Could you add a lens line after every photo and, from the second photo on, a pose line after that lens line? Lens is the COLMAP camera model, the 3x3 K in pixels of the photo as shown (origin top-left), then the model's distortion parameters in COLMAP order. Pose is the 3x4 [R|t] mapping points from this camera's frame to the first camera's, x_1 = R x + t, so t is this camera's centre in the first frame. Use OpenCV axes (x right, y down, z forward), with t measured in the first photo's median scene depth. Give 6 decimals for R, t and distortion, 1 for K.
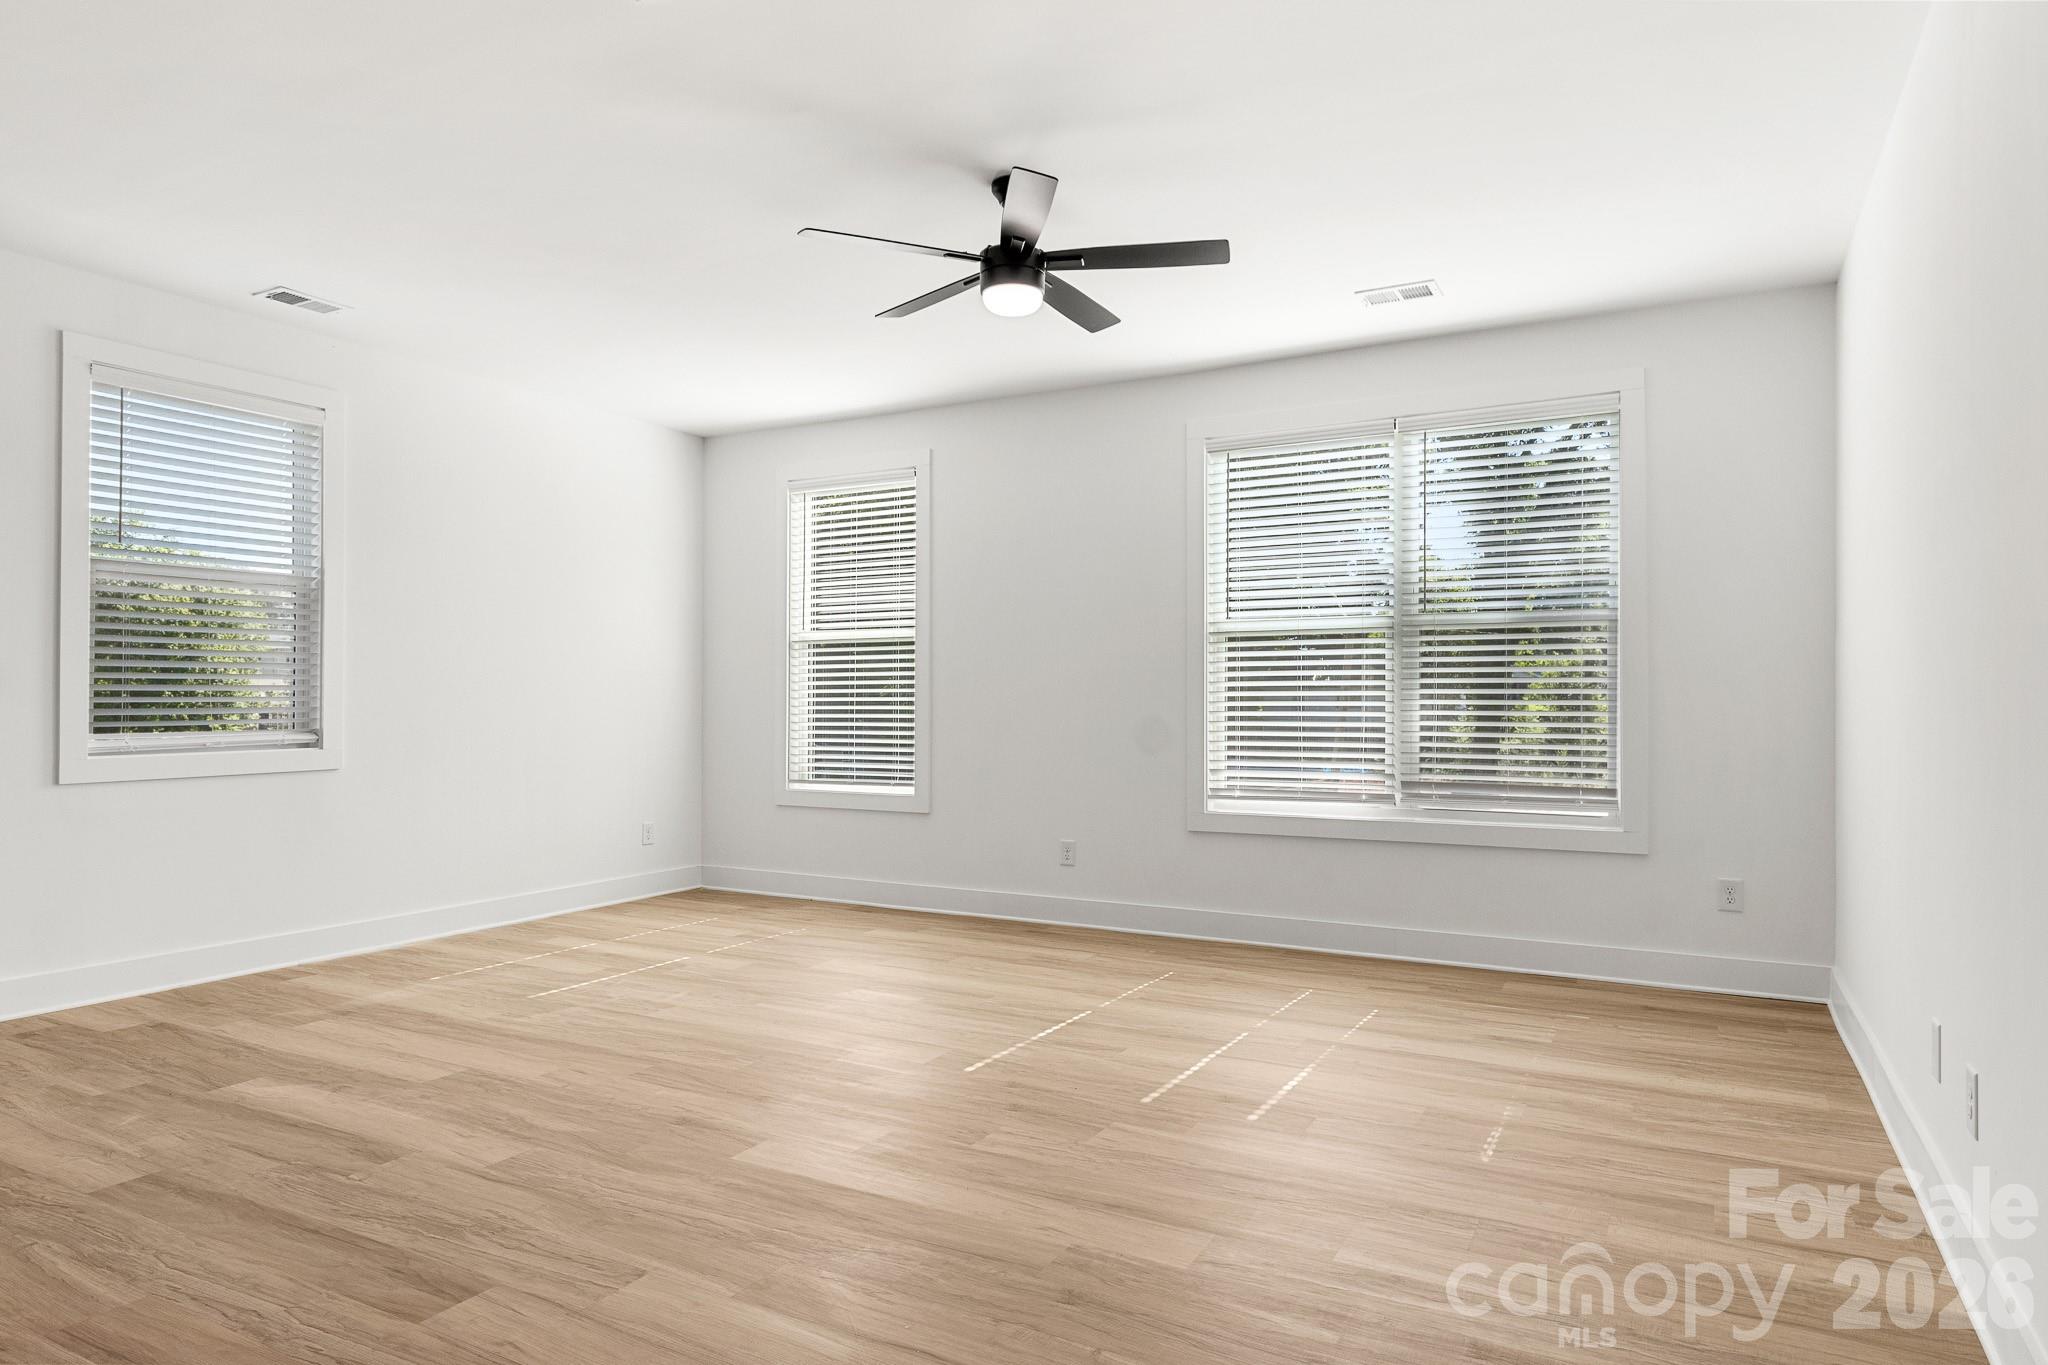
lens RADIAL K [[1223.5, 0, 1015.0], [0, 1223.5, 716.3], [0, 0, 1]] dist [-0.002576, -0.000499]
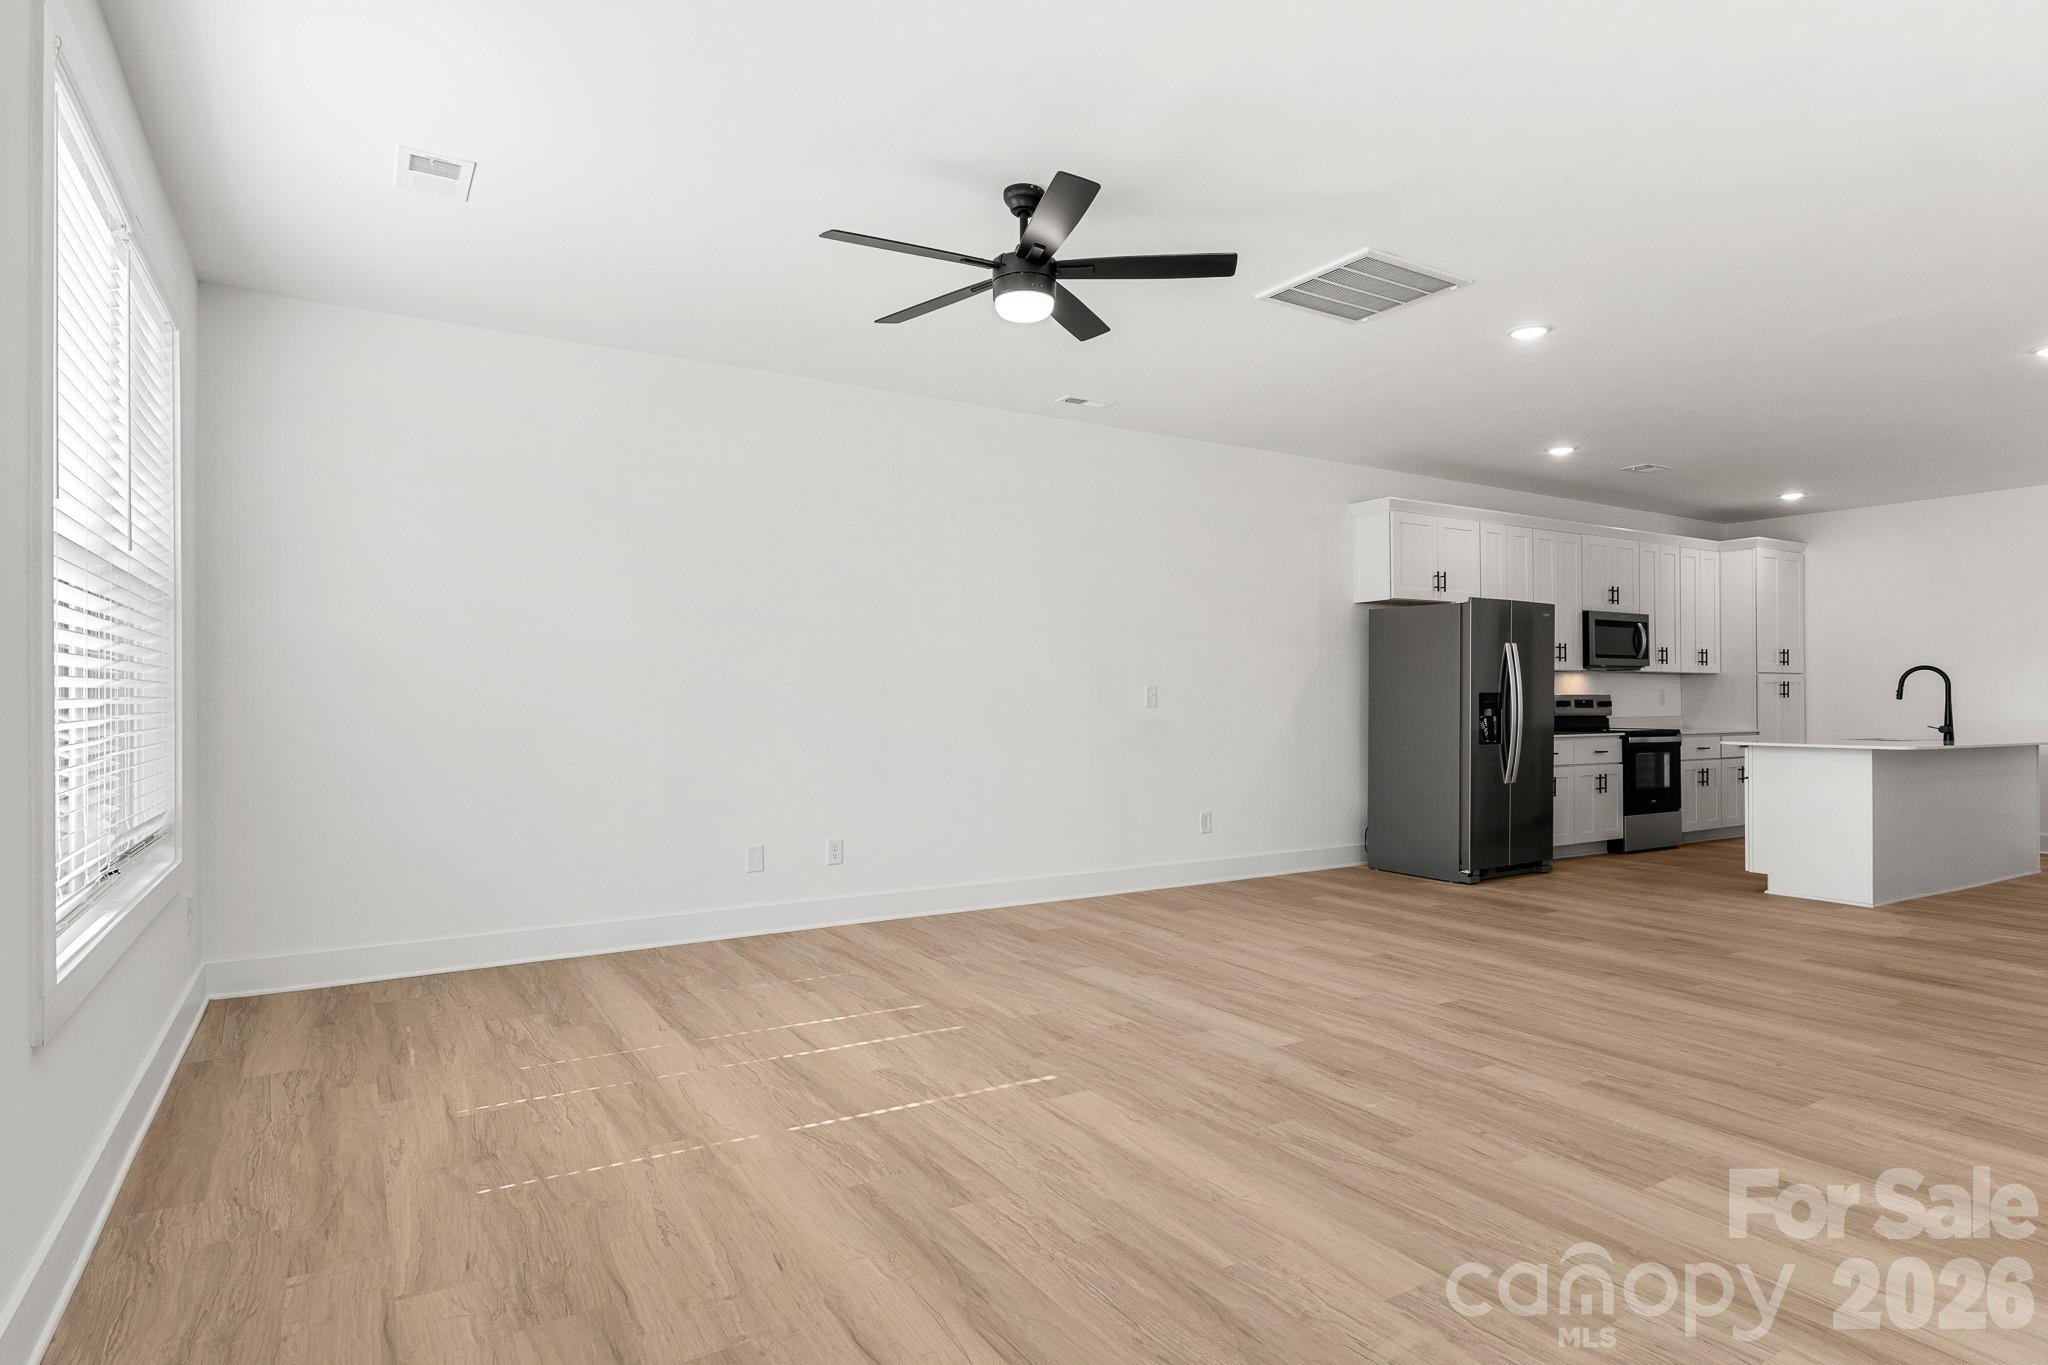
lens RADIAL K [[1100.5, 0, 1016.9], [0, 1100.5, 693.4], [0, 0, 1]] dist [0.000756, 0.000105]
pose [[-0.870320, 0.002927, 0.492478, -0.459626], [0.008816, 0.999915, 0.009638, -0.027991], [-0.492407, 0.012729, -0.870272, 1.825047]]
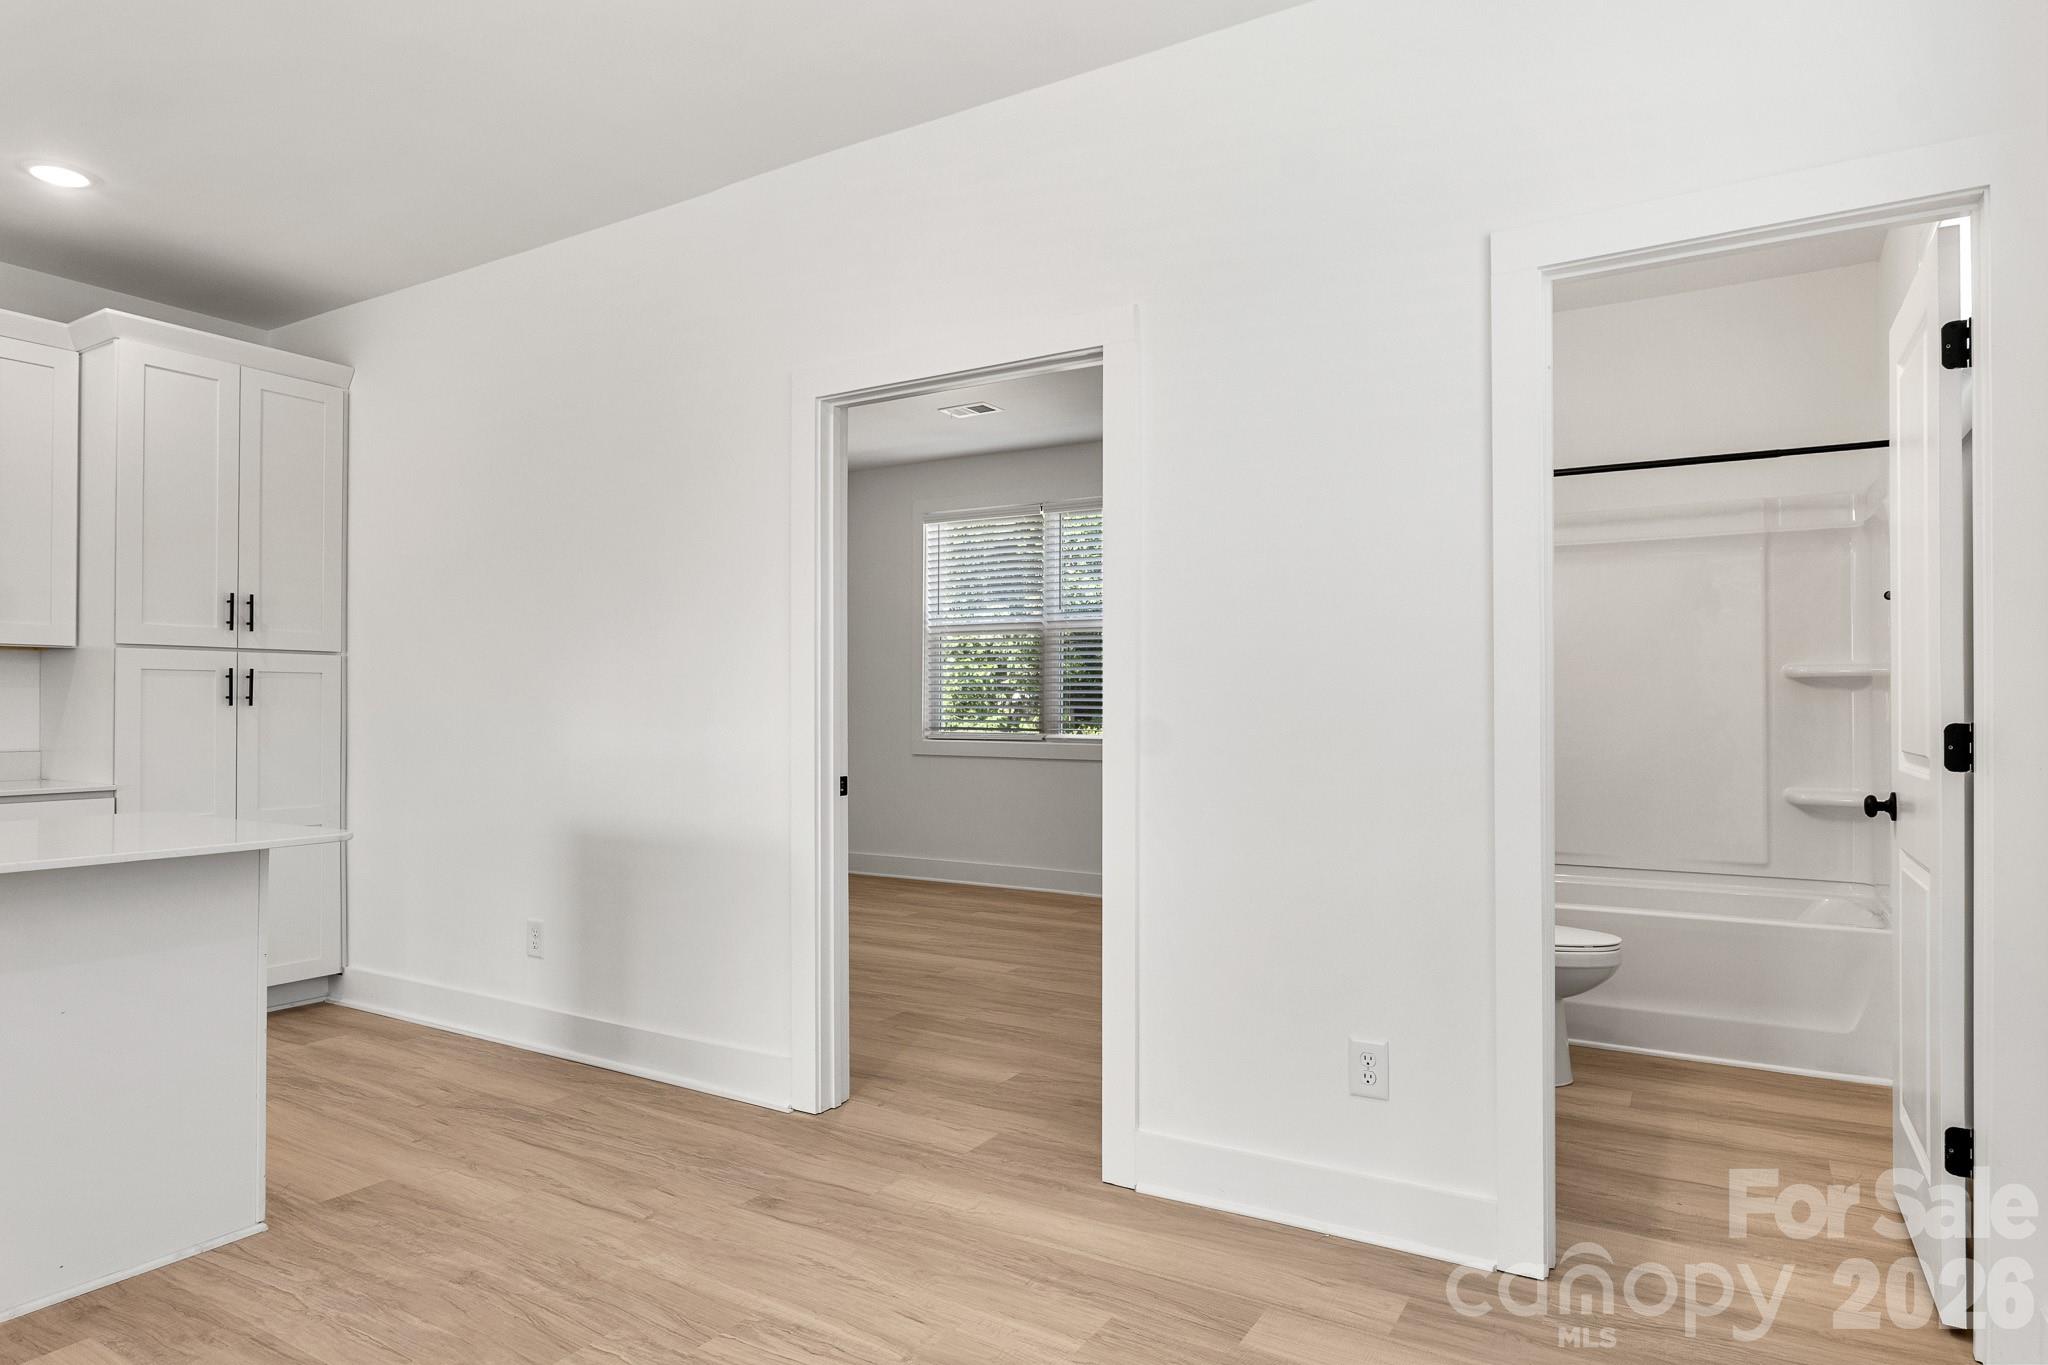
lens RADIAL K [[1184.3, 0, 1012.6], [0, 1184.3, 694.2], [0, 0, 1]] dist [-0.003943, -0.000663]
pose [[-0.999307, 0.000427, 0.037213, -1.551611], [0.000652, 0.999982, 0.006033, 0.003691], [-0.037210, 0.006053, -0.999289, -0.099994]]
